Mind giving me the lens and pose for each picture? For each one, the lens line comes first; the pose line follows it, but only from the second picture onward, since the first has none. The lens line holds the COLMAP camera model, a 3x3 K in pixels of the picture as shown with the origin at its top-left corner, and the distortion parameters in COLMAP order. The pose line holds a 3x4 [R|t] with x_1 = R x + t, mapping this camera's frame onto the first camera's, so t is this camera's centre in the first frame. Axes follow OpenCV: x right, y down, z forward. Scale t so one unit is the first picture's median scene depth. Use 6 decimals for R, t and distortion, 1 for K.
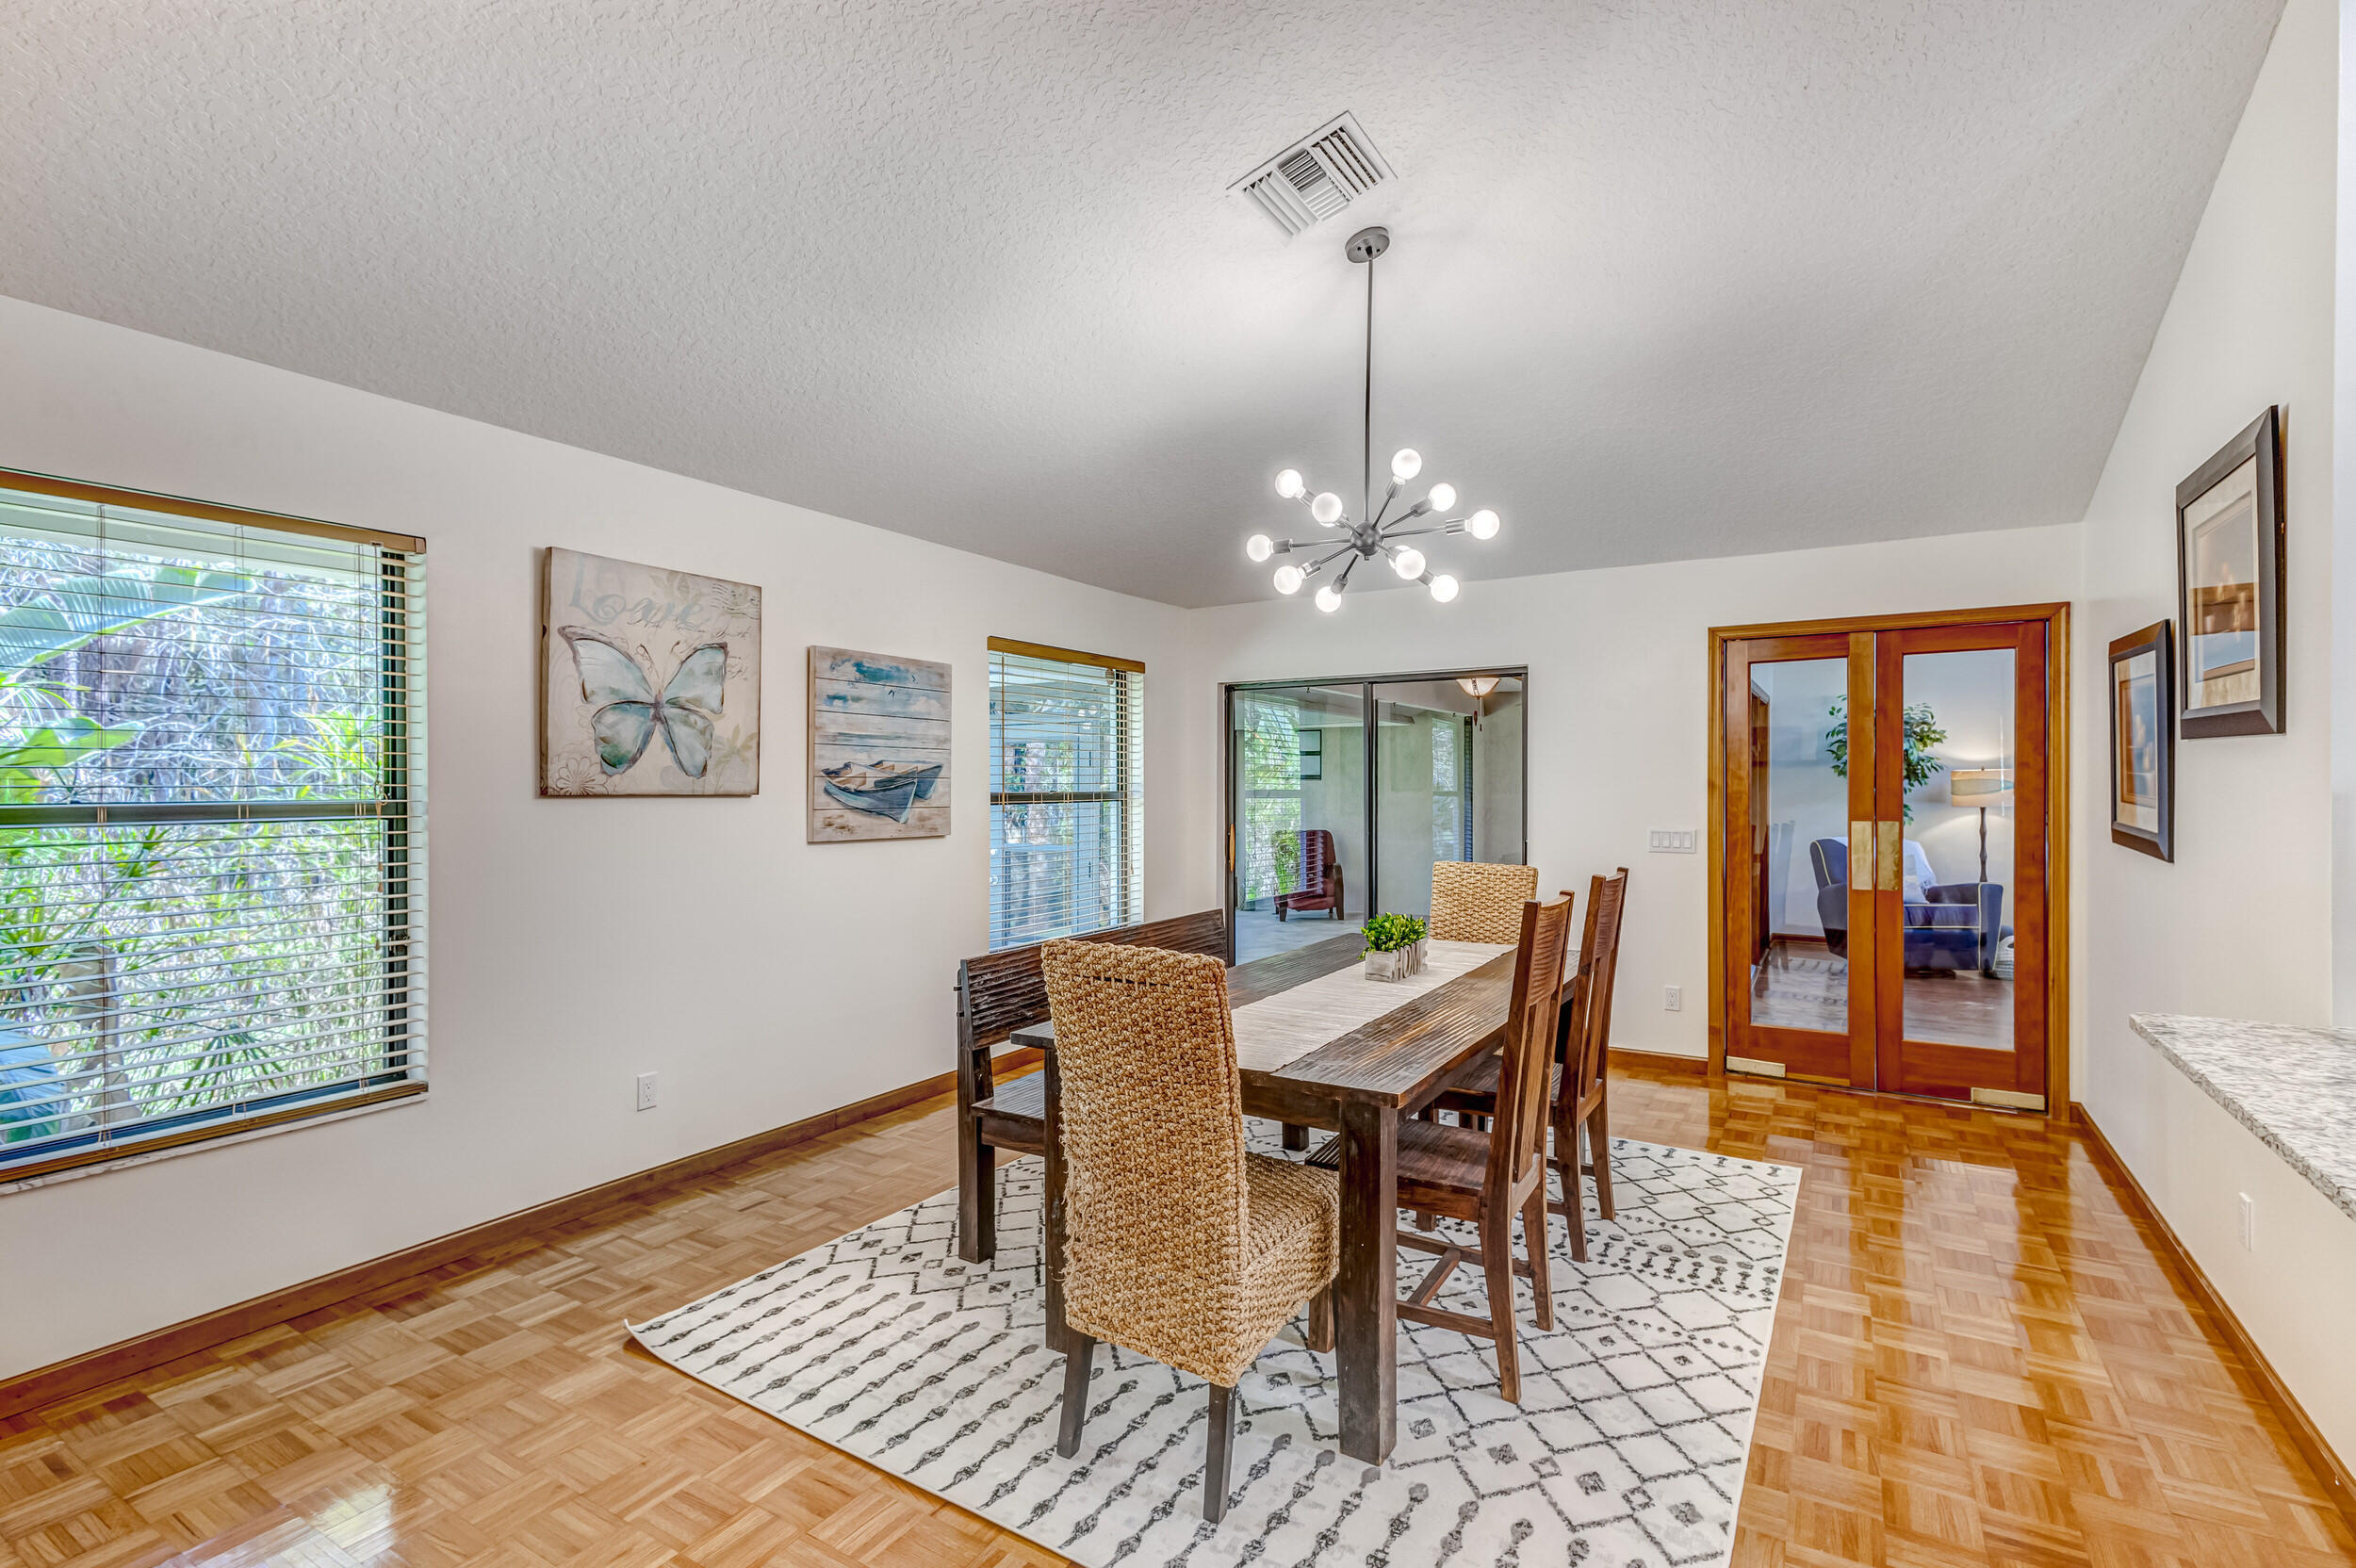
lens RADIAL K [[1116.6, 0, 1150.2], [0, 1116.6, 791.8], [0, 0, 1]] dist [0.014317, -0.003635]
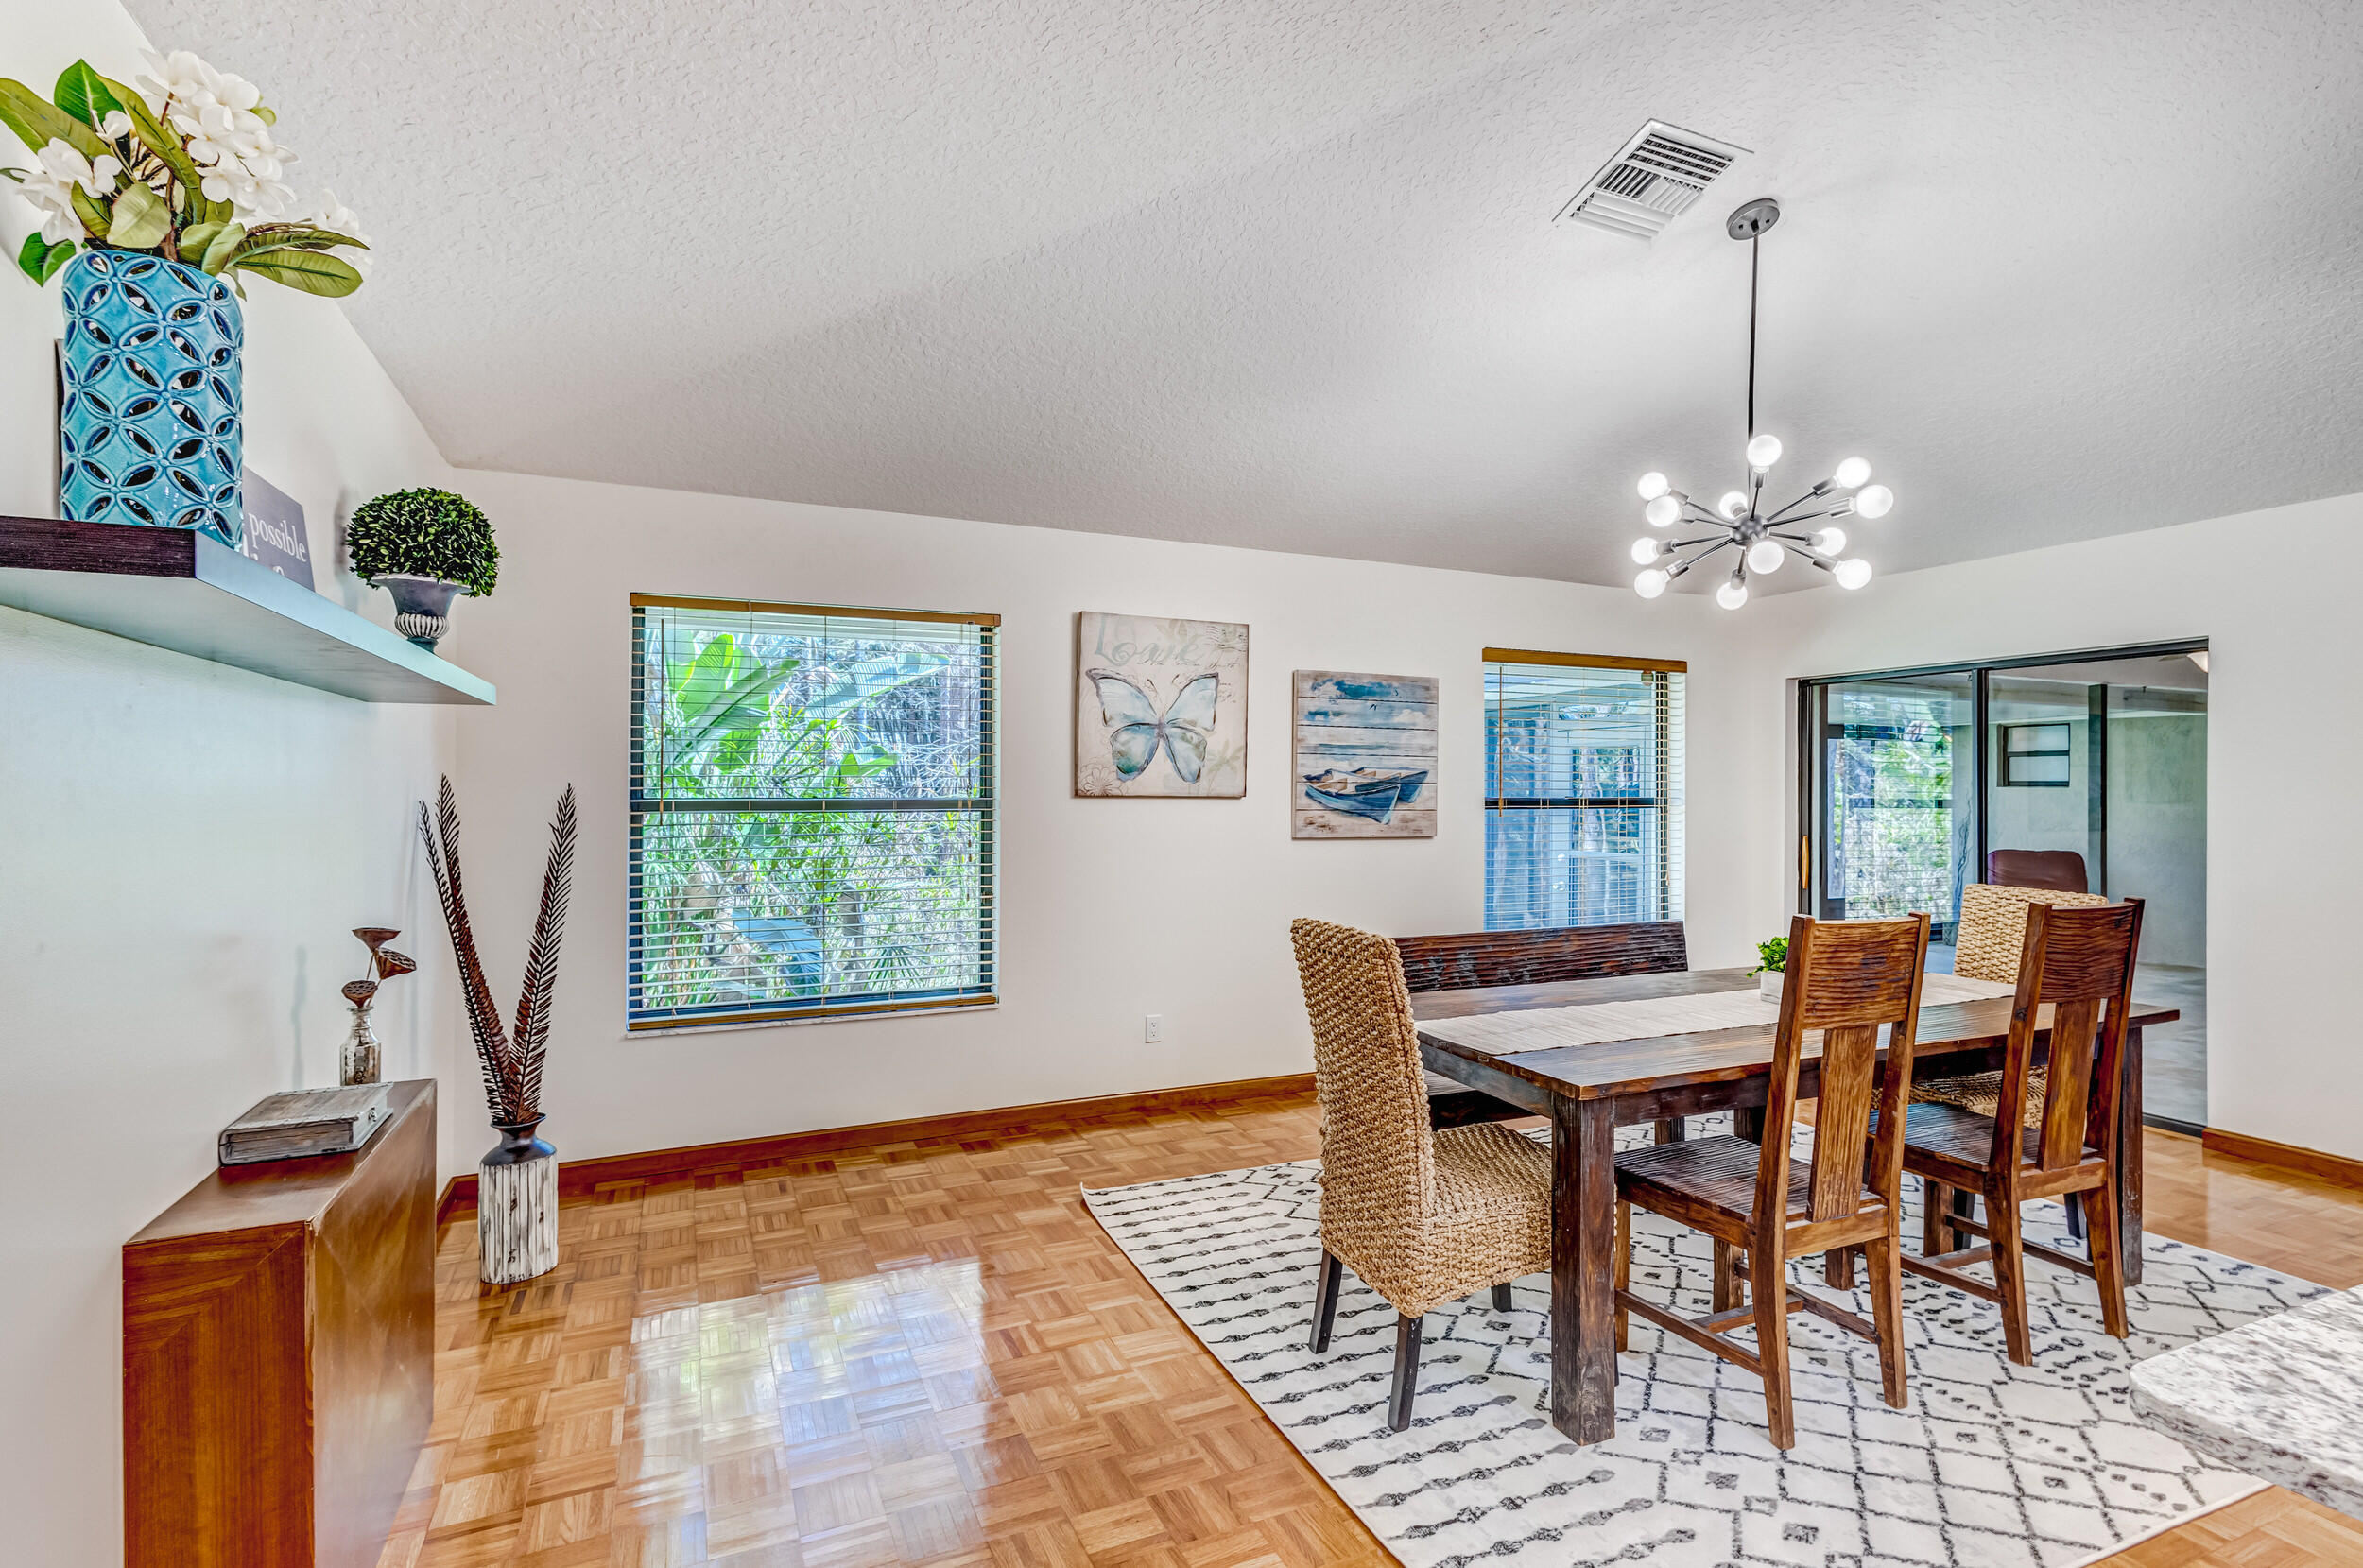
lens RADIAL K [[1119.9, 0, 1164.8], [0, 1119.9, 784.1], [0, 0, 1]] dist [0.014317, -0.003635]
pose [[0.827380, 0.002035, -0.561638, 0.323379], [-0.008751, 0.999919, -0.009270, 0.000978], [0.561574, 0.012585, 0.827331, -0.059748]]
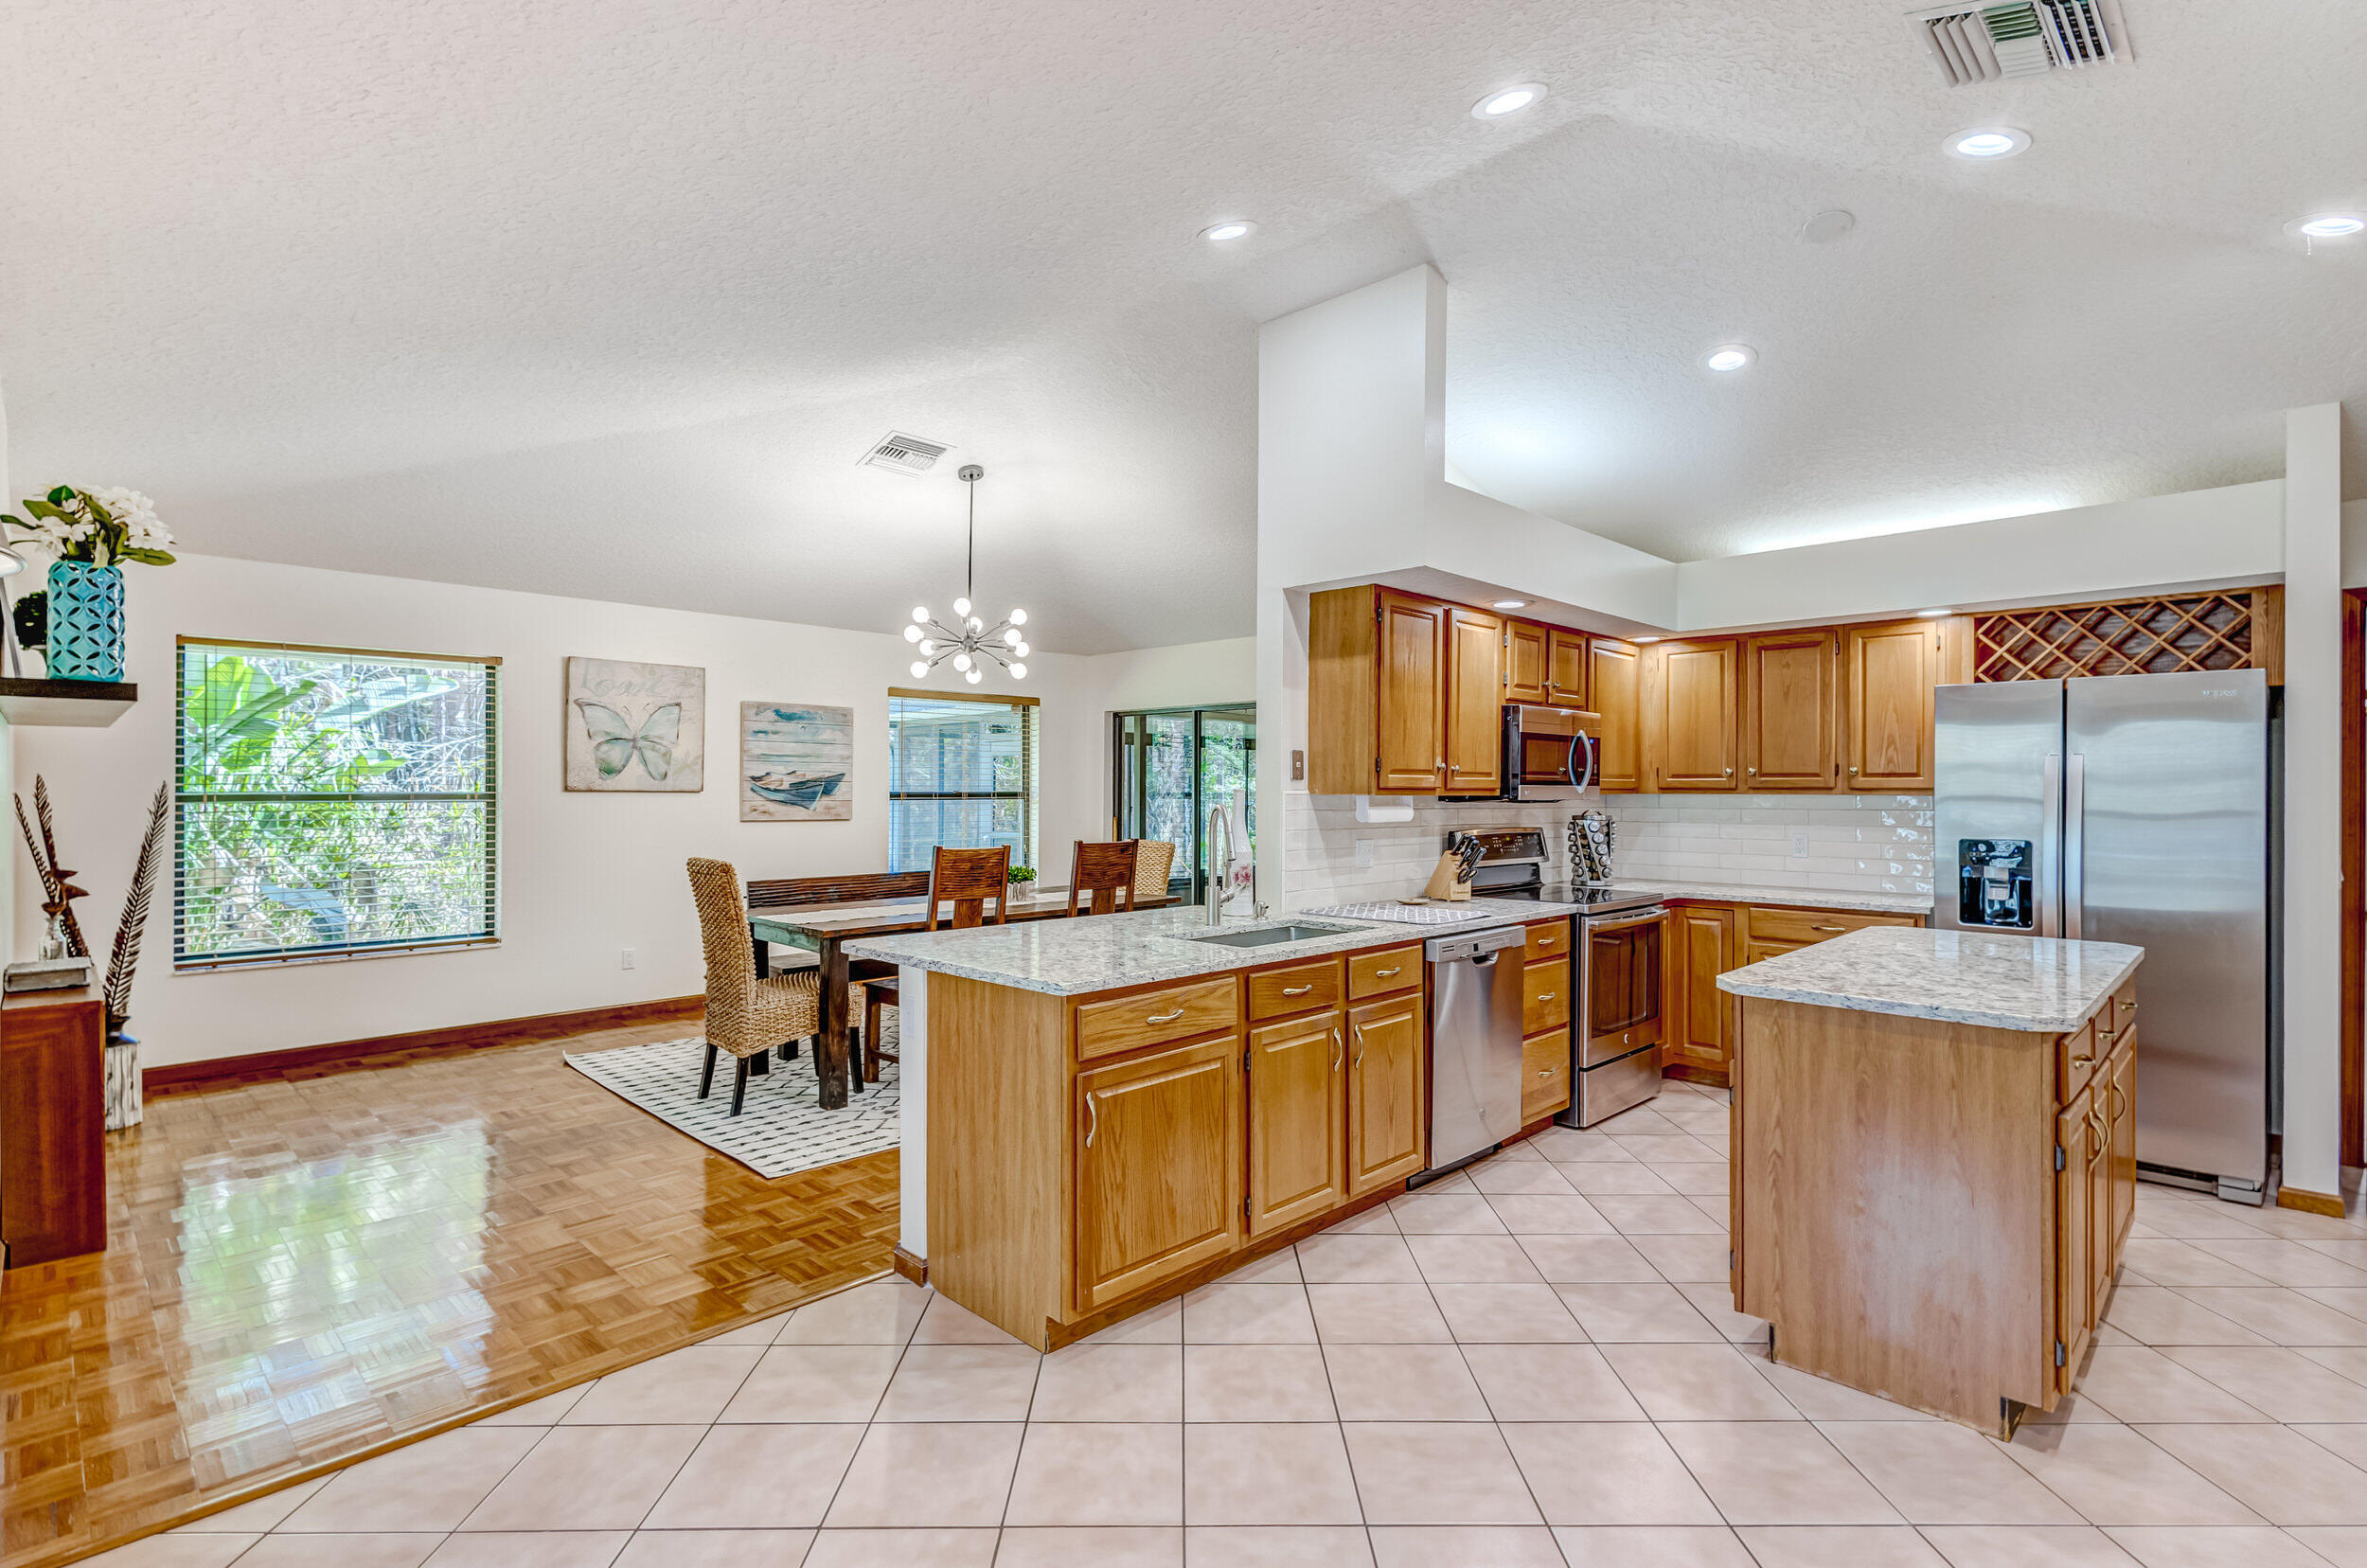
lens RADIAL K [[1121.9, 0, 1139.6], [0, 1121.9, 786.5], [0, 0, 1]] dist [0.014317, -0.003635]
pose [[0.973401, 0.004599, -0.229061, 0.858626], [-0.006619, 0.999946, -0.008050, 0.006026], [0.229011, 0.009352, 0.973379, -0.630456]]
